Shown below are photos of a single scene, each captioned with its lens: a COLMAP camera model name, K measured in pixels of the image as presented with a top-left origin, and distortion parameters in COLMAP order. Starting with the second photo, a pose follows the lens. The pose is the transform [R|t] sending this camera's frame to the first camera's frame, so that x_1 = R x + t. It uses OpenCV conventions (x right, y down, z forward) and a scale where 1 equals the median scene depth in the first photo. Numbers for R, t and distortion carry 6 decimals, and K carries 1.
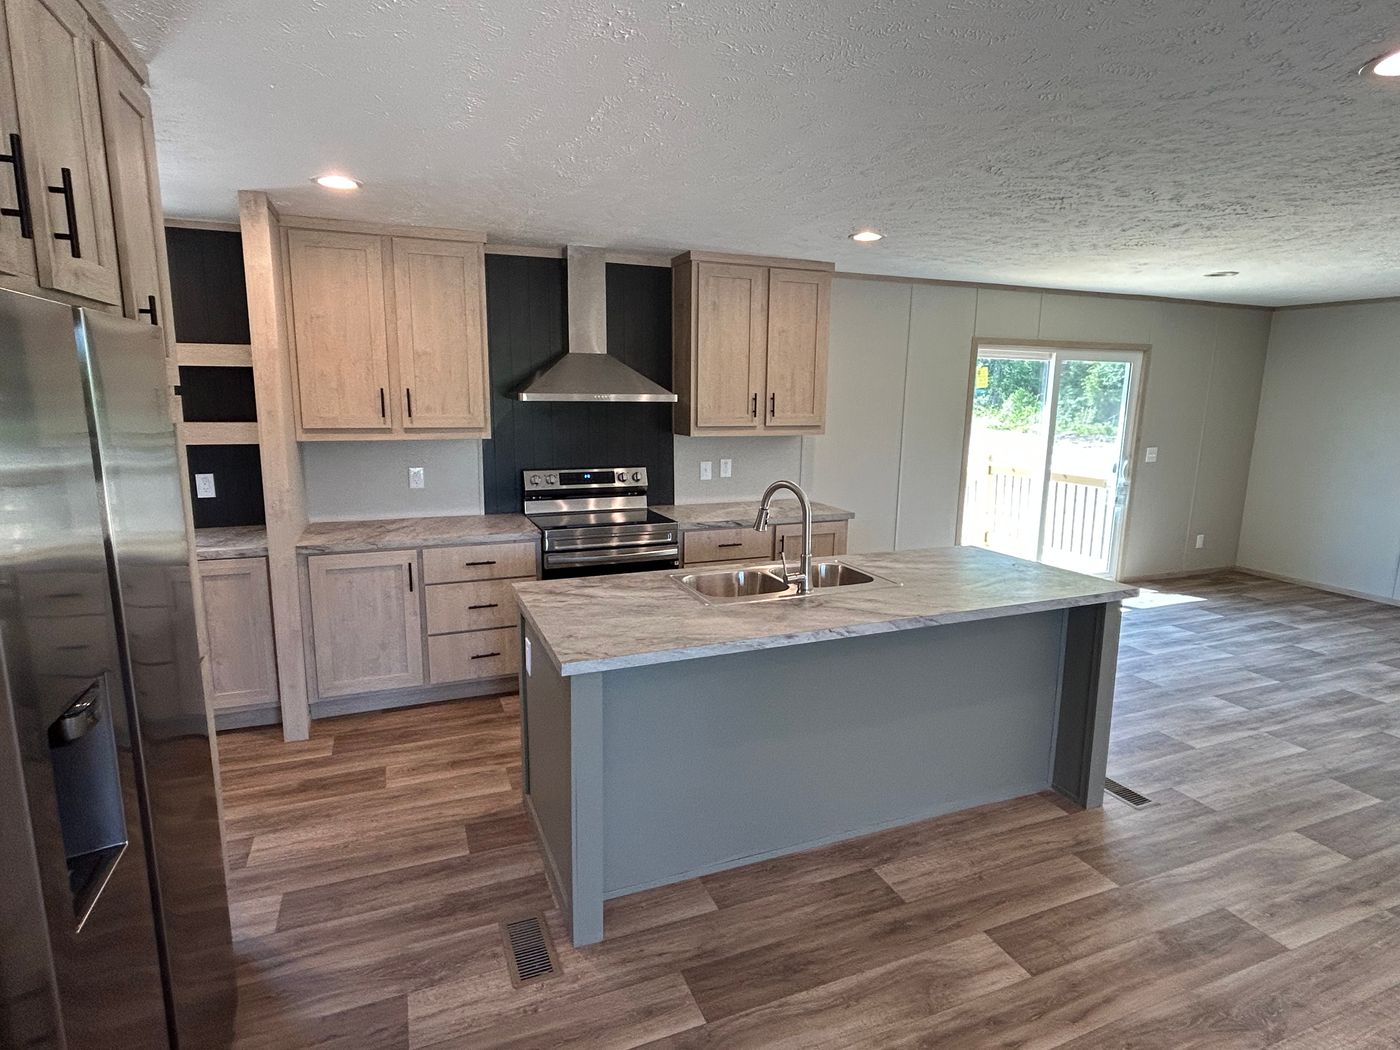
lens RADIAL K [[742.8, 0, 694.5], [0, 742.8, 522.3], [0, 0, 1]] dist [0.001256, 0.000467]
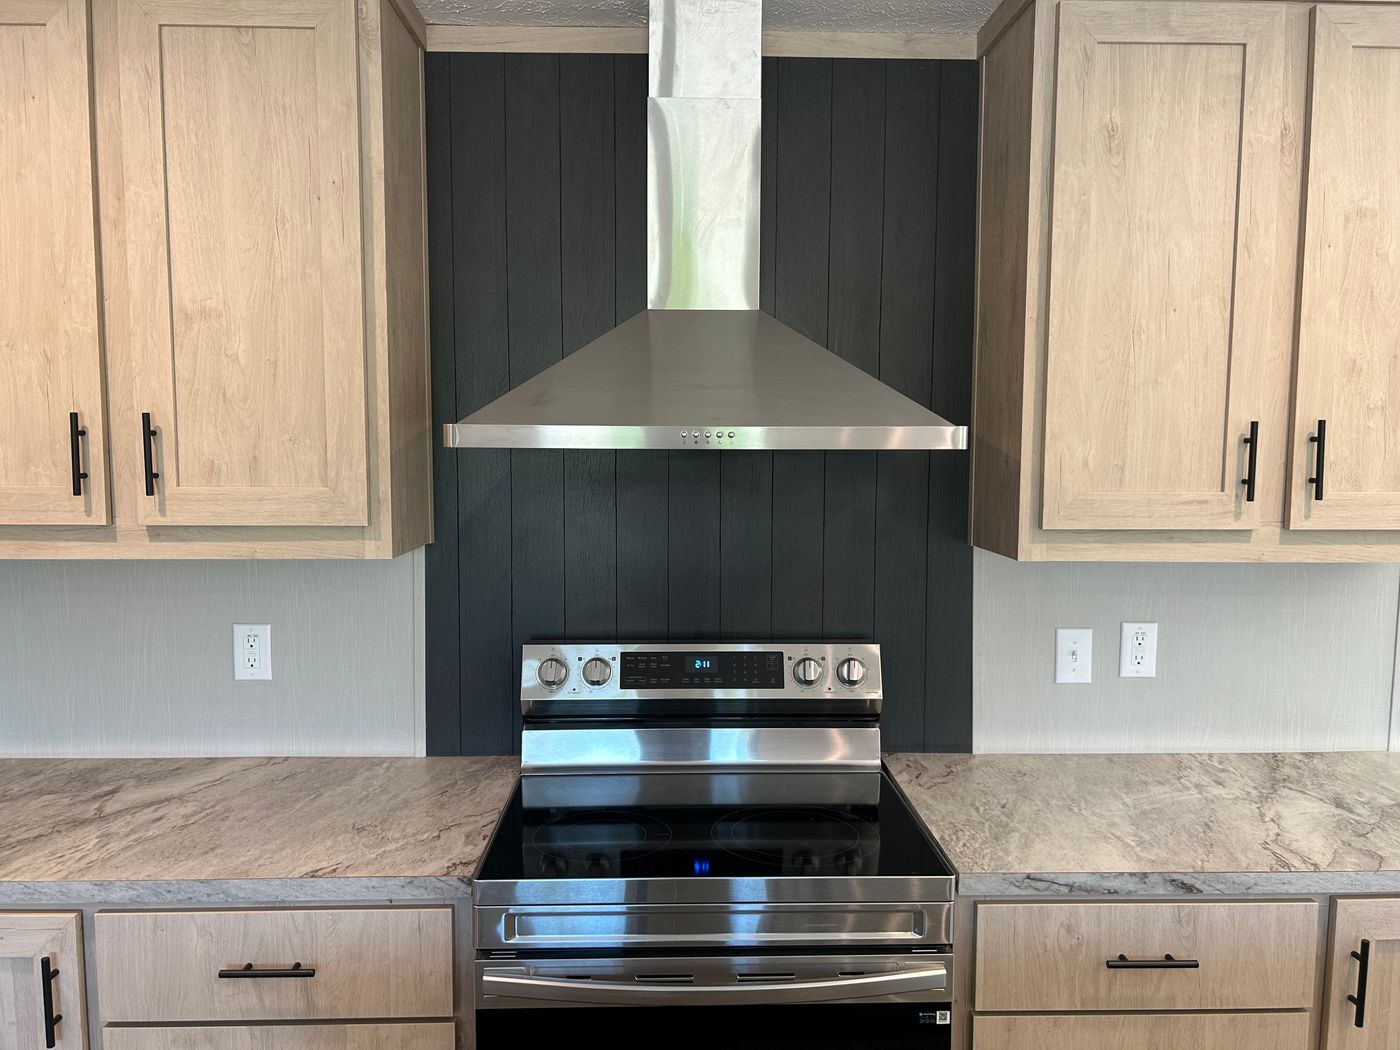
lens RADIAL K [[1042.1, 0, 701.8], [0, 1042.1, 532.8], [0, 0, 1]] dist [0.022244, -0.023413]
pose [[0.938804, 0.023898, -0.343621, 0.023174], [-0.054361, 0.995368, -0.079294, -0.098365], [0.340134, 0.093121, 0.935755, 0.626540]]
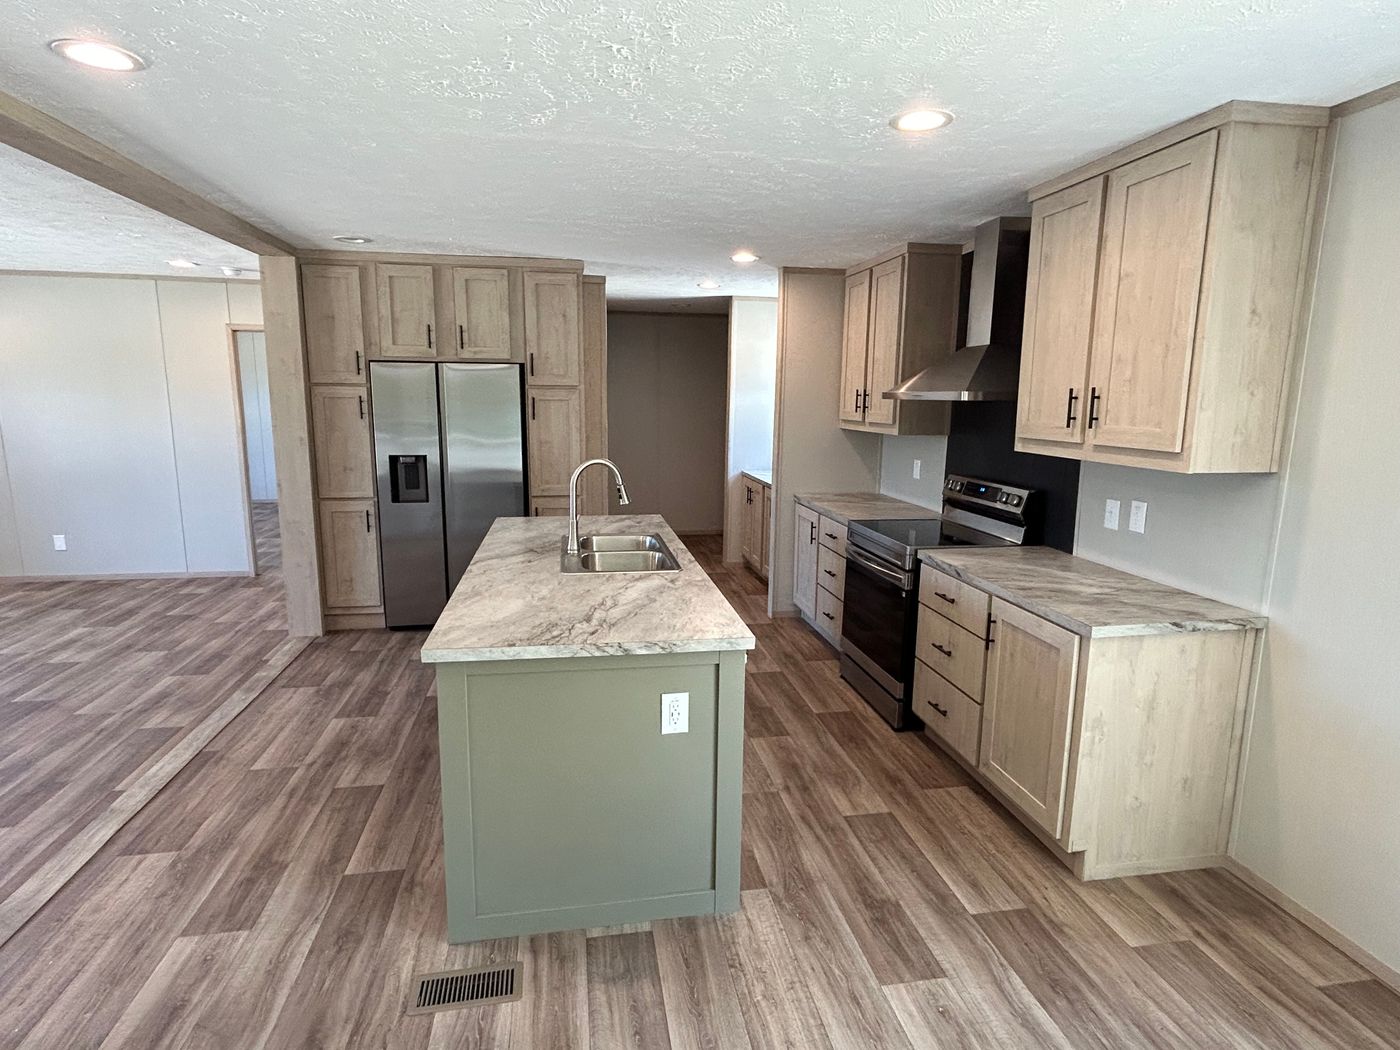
lens RADIAL K [[742.8, 0, 699.3], [0, 742.8, 517.8], [0, 0, 1]] dist [0.001256, 0.000467]
pose [[-0.195351, 0.146989, -0.969656, 0.871307], [-0.185974, 0.965214, 0.183783, -0.147703], [0.962939, 0.216233, -0.161219, 0.964681]]
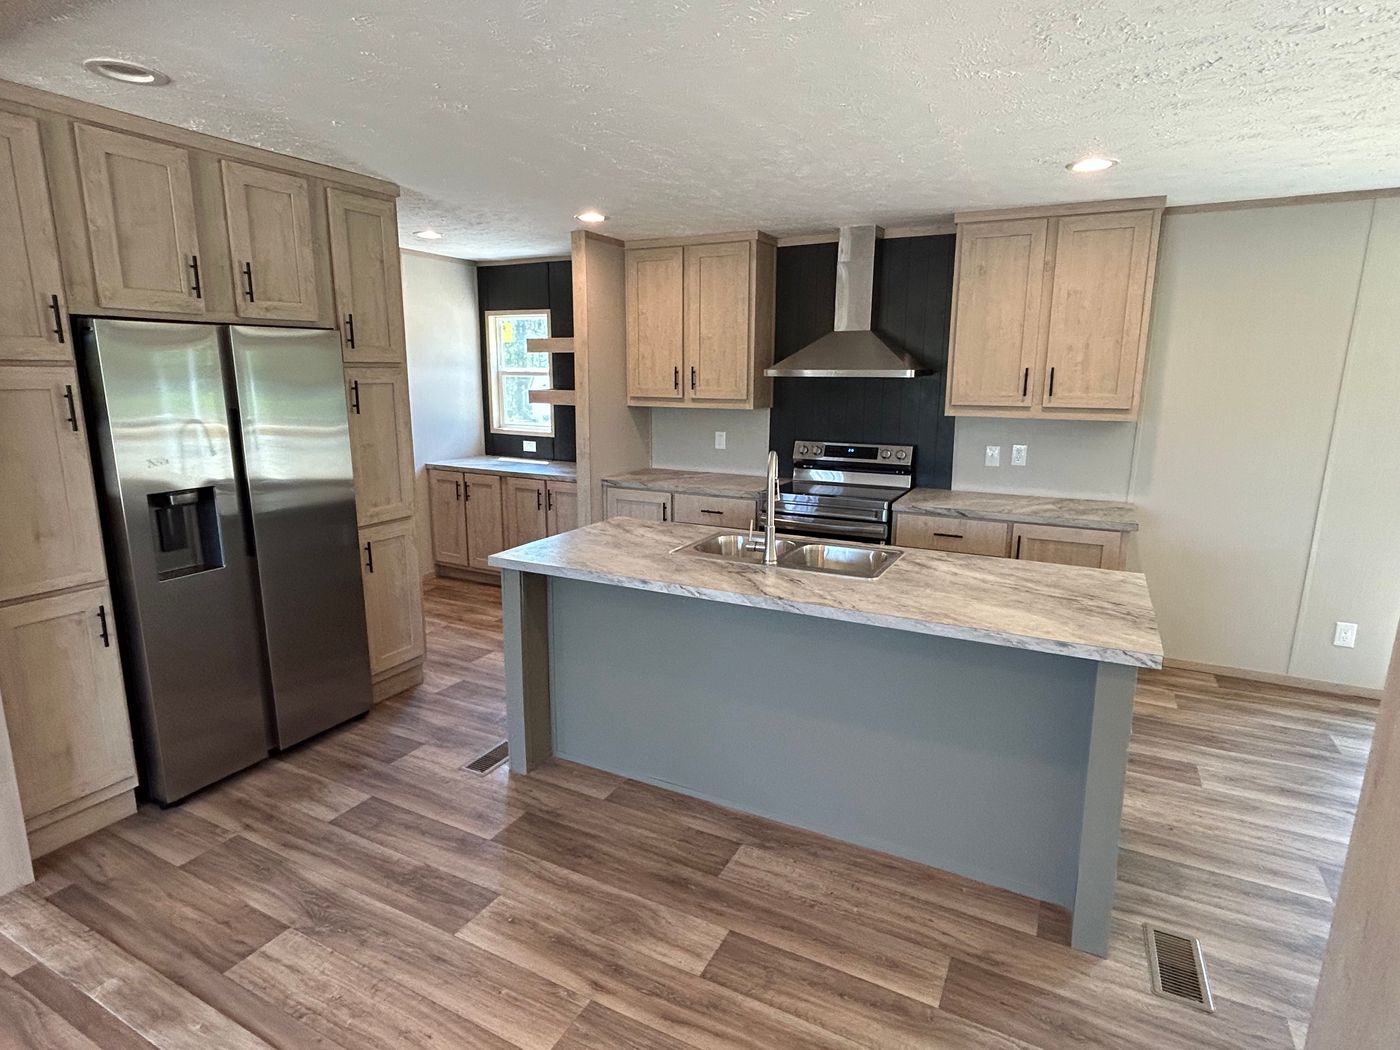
lens RADIAL K [[742.8, 0, 701.7], [0, 742.8, 519.1], [0, 0, 1]] dist [0.001256, 0.000467]
pose [[0.652843, 0.140023, -0.744439, 0.583331], [-0.128998, 0.988962, 0.072890, -0.018110], [0.746429, 0.048445, 0.663699, 0.187279]]
